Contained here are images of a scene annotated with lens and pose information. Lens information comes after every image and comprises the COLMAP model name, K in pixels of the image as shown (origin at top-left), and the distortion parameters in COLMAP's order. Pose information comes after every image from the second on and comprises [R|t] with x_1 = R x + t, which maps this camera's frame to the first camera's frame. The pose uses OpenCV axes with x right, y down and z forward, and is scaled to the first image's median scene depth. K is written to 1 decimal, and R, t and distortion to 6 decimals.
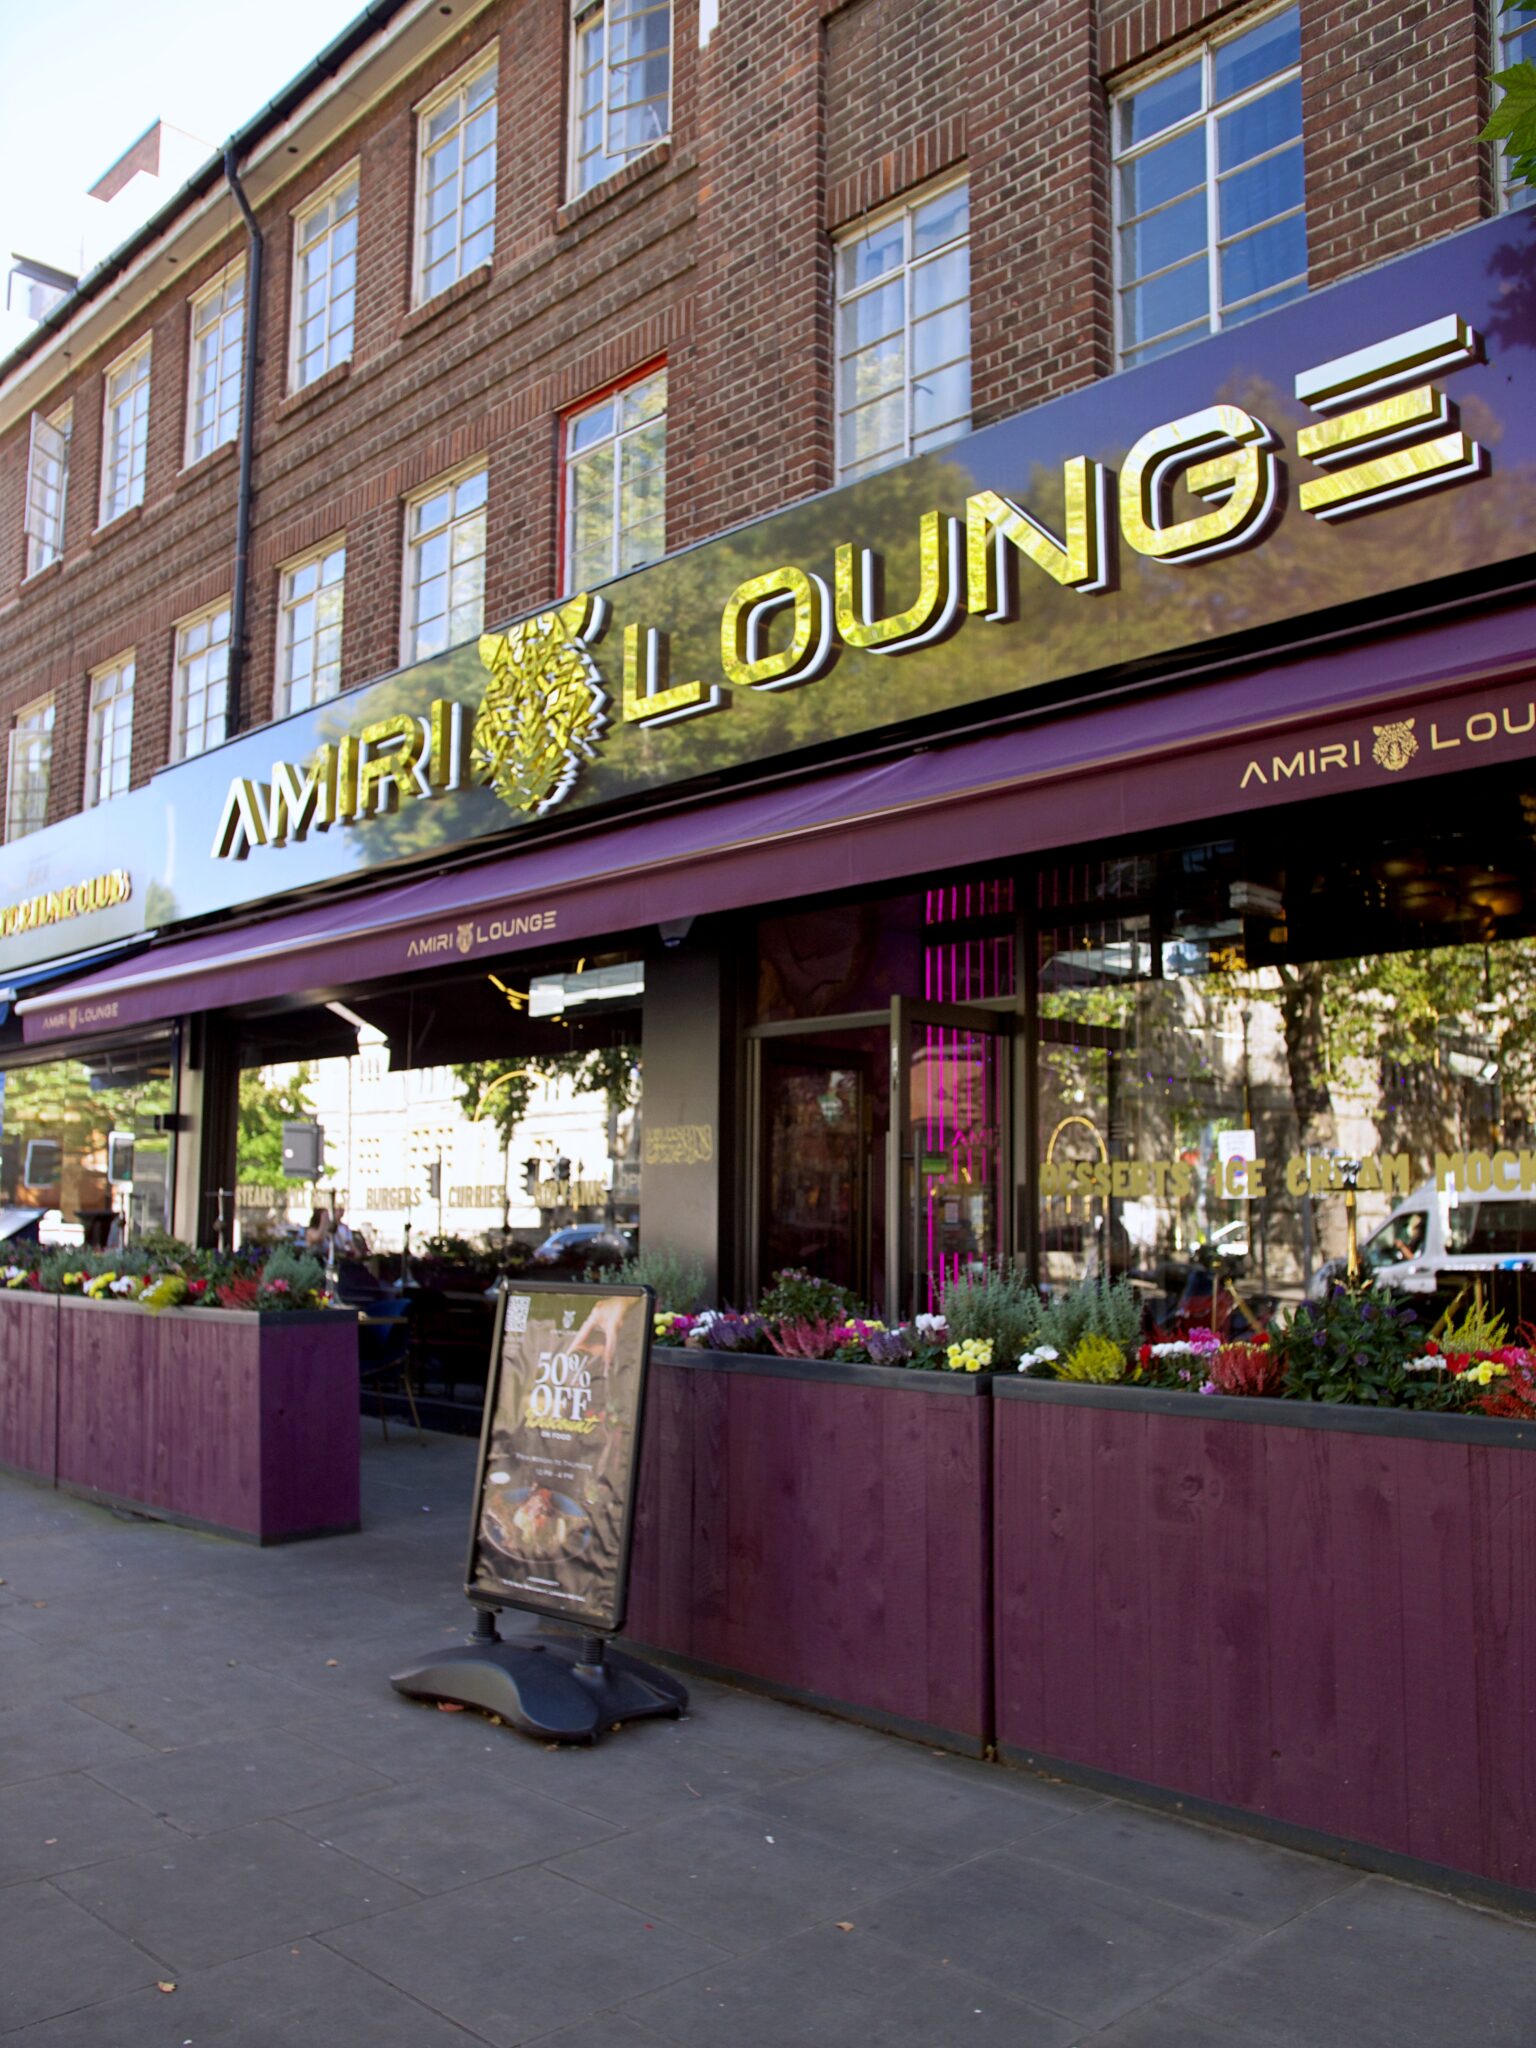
lens RADIAL K [[1904.7, 0, 725.4], [0, 1904.7, 1022.9], [0, 0, 1]] dist [-0.028353, -0.001365]
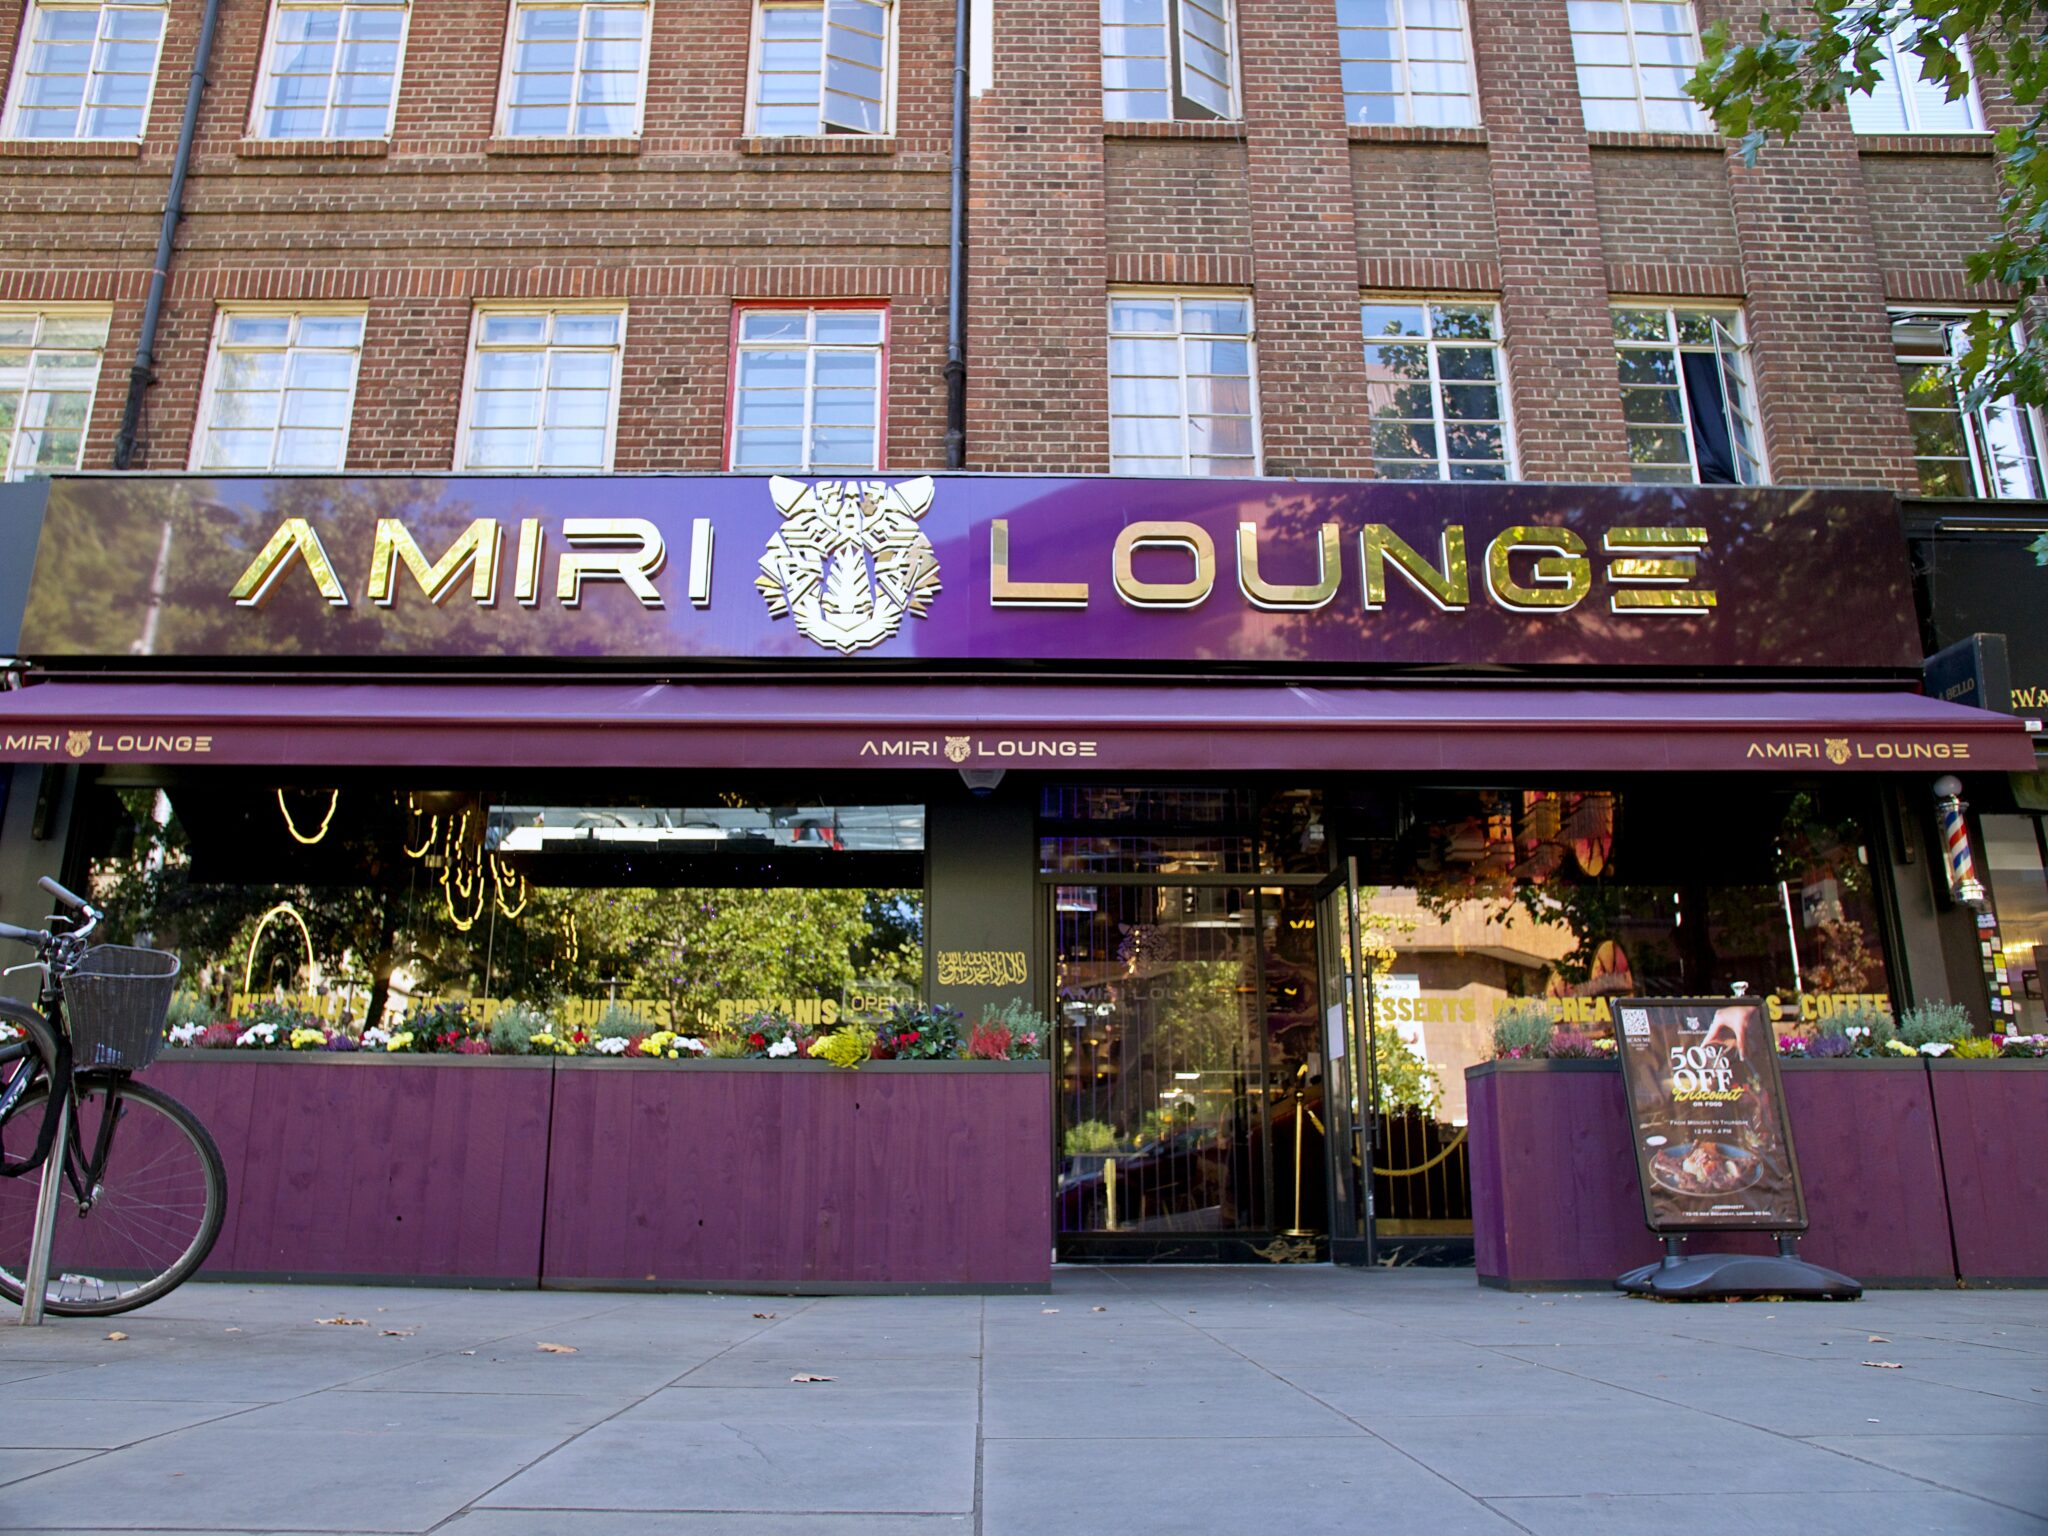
lens RADIAL K [[1568.0, 0, 1018.7], [0, 1568.0, 740.5], [0, 0, 1]] dist [-0.106295, 0.088198]
pose [[0.622483, 0.203496, 0.755715, -1.313345], [-0.073286, 0.976518, -0.202587, 0.221077], [-0.779195, 0.070723, 0.622779, 0.671104]]
